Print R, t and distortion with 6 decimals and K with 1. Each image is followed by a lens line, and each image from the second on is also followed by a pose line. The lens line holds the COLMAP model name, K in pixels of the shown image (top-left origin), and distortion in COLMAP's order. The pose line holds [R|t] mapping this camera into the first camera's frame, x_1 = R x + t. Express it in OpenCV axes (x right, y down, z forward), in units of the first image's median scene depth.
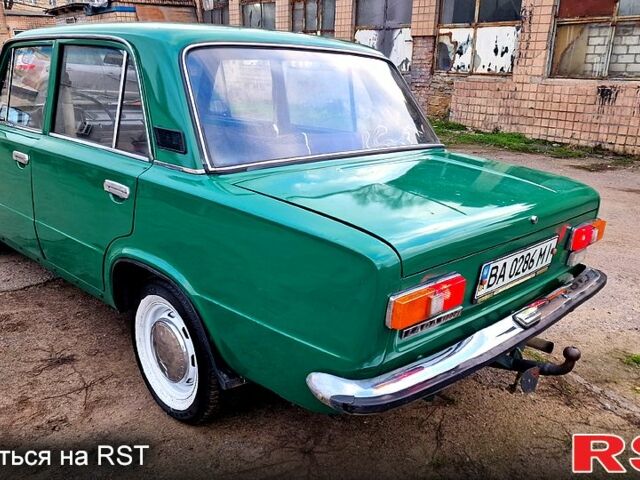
lens RADIAL K [[587.0, 0, 313.6], [0, 587.0, 251.1], [0, 0, 1]] dist [0.038719, 0.000000]
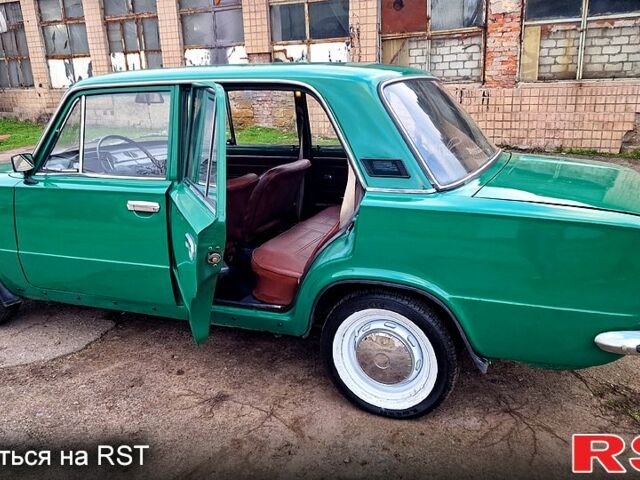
lens RADIAL K [[587.0, 0, 307.8], [0, 587.0, 240.3], [0, 0, 1]] dist [0.038719, 0.000000]
pose [[0.926734, -0.153427, 0.342963, -0.607242], [0.165320, 0.986225, -0.005523, -0.052818], [-0.337391, 0.061817, 0.939333, -0.004237]]
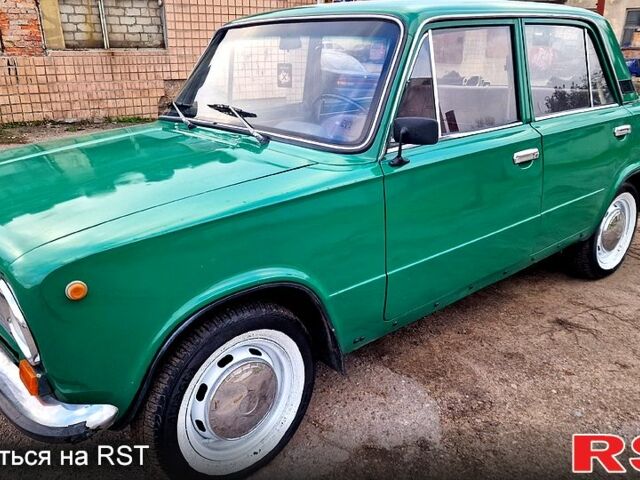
lens RADIAL K [[587.0, 0, 323.6], [0, 587.0, 242.2], [0, 0, 1]] dist [0.038719, 0.000000]
pose [[0.040001, -0.349299, 0.936157, -1.435458], [0.310714, 0.894805, 0.320593, -0.437147], [-0.949661, 0.278053, 0.144325, 1.258260]]
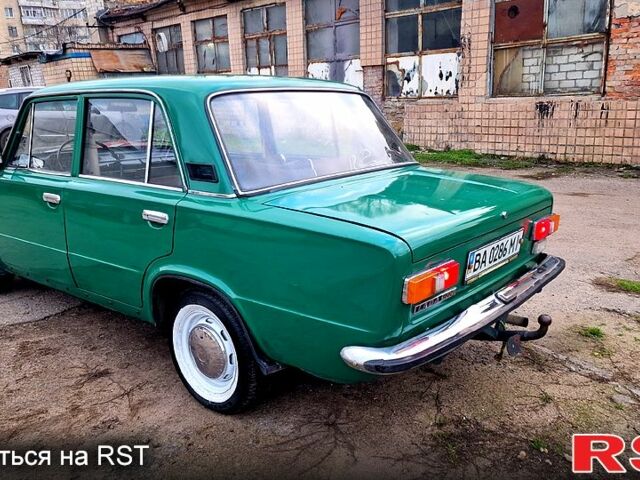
lens RADIAL K [[587.0, 0, 304.9], [0, 587.0, 244.8], [0, 0, 1]] dist [0.038719, 0.000000]
pose [[0.995625, -0.073714, 0.057420, -0.087198], [0.076869, 0.995534, -0.054811, 0.031726], [-0.053123, 0.058985, 0.996844, -0.153900]]
